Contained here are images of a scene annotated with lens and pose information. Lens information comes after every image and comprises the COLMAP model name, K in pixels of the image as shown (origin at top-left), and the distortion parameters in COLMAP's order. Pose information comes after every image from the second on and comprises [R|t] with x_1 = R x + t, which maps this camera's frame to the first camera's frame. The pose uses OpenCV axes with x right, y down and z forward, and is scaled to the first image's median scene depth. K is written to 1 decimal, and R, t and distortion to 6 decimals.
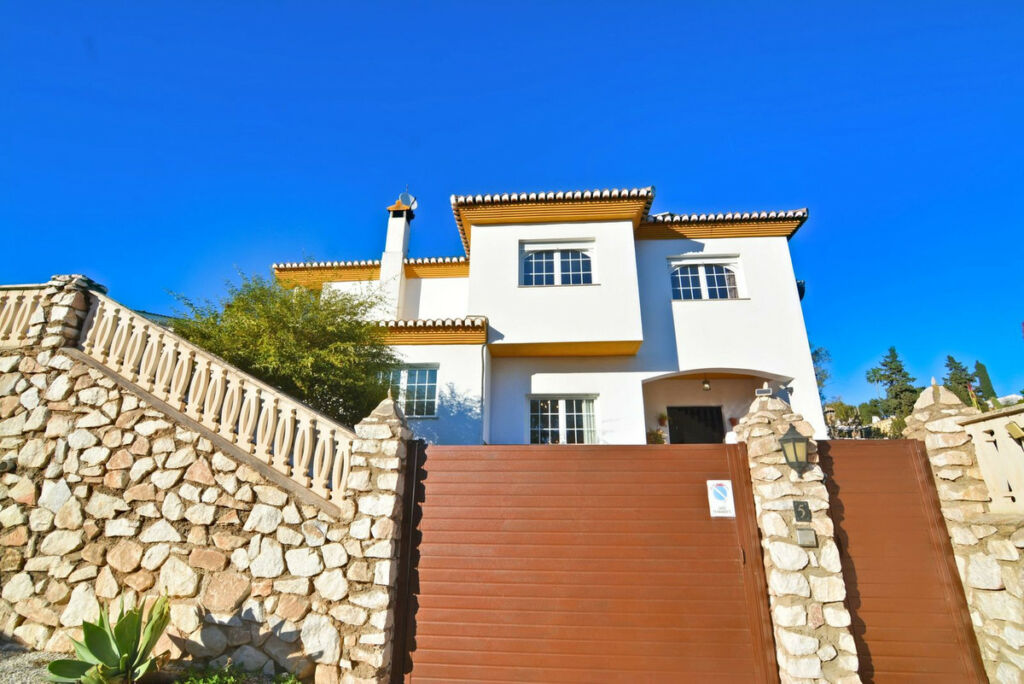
lens RADIAL K [[512.6, 0, 512.0], [0, 512.6, 342.0], [0, 0, 1]] dist [-0.003381, 0.001489]
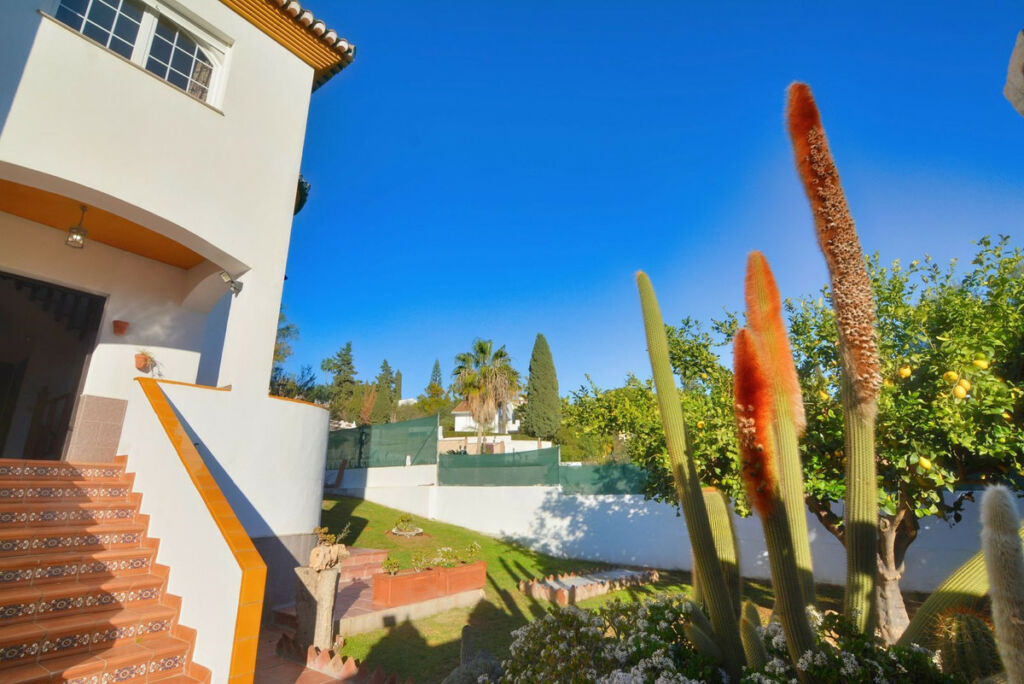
lens RADIAL K [[495.8, 0, 532.3], [0, 495.8, 356.6], [0, 0, 1]] dist [-0.032912, 0.000642]
pose [[0.507198, 0.219369, 0.833443, 0.243518], [-0.277848, 0.957048, -0.082816, 0.111140], [-0.815813, -0.189567, 0.546364, 0.374933]]
